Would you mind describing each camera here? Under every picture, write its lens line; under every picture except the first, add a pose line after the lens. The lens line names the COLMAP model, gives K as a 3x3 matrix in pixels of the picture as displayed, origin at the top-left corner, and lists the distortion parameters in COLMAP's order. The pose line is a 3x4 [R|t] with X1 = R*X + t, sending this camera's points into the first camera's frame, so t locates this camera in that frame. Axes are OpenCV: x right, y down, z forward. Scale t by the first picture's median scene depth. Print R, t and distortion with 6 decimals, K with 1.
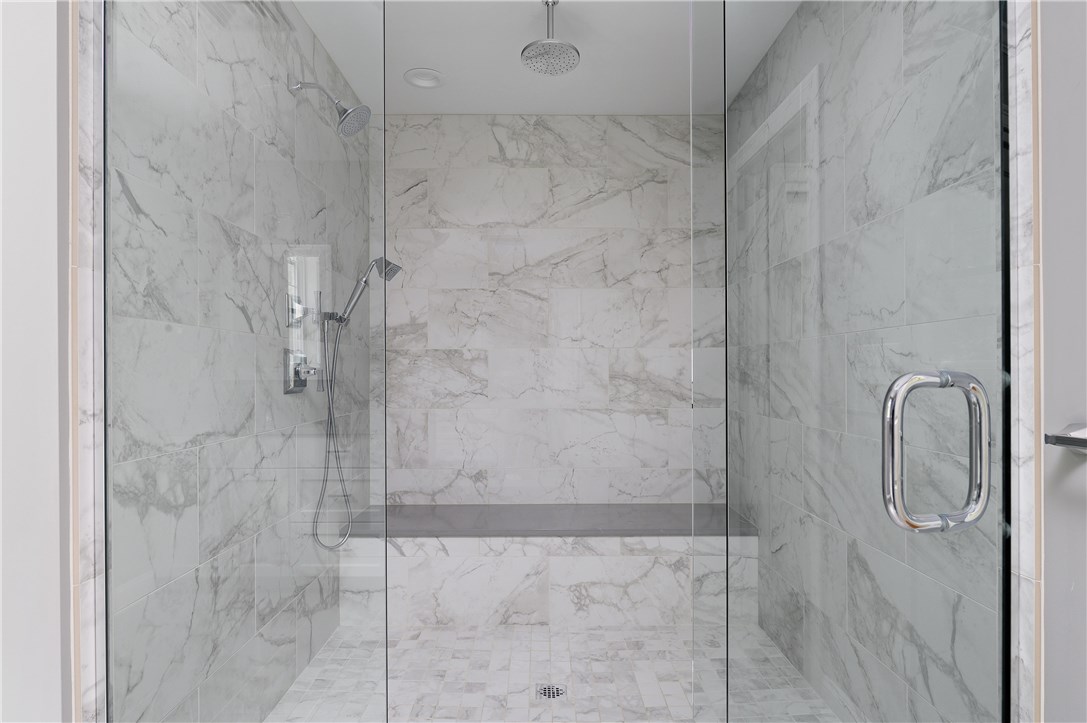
lens RADIAL K [[605.1, 0, 542.9], [0, 605.1, 364.7], [0, 0, 1]] dist [-0.001137, -0.001454]
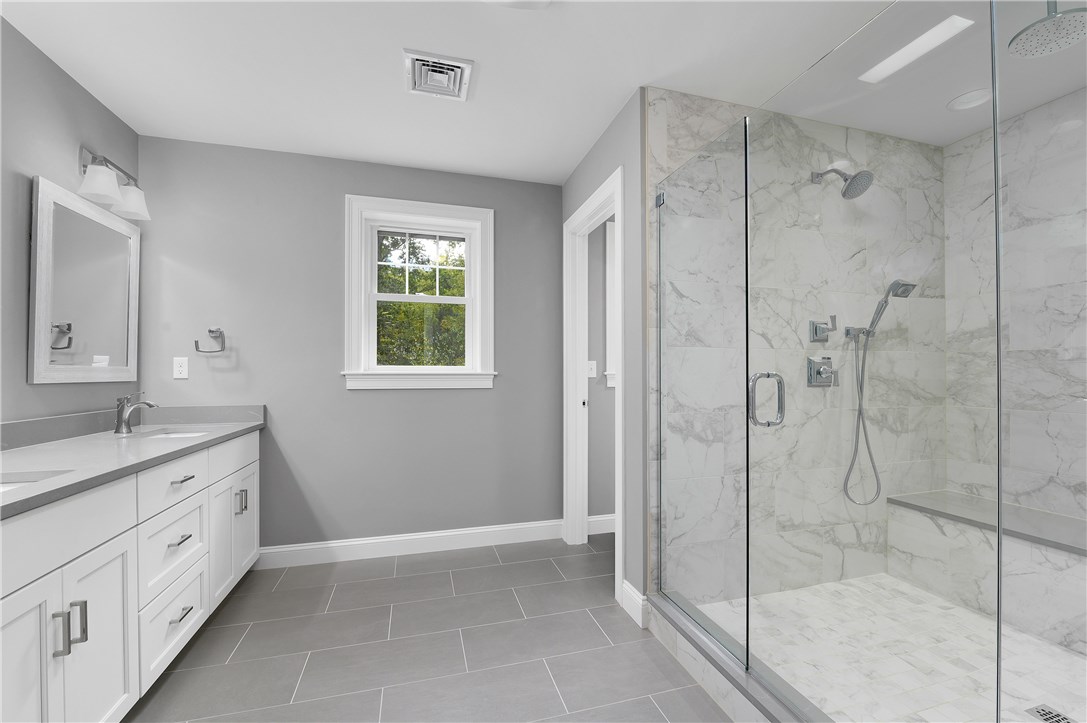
lens RADIAL K [[449.9, 0, 544.5], [0, 449.9, 362.6], [0, 0, 1]] dist [-0.005411, -0.001040]
pose [[0.270611, -0.017192, -0.962535, 0.614164], [0.008957, 0.999842, -0.015340, -0.001233], [0.962647, -0.004470, 0.270722, 0.088722]]
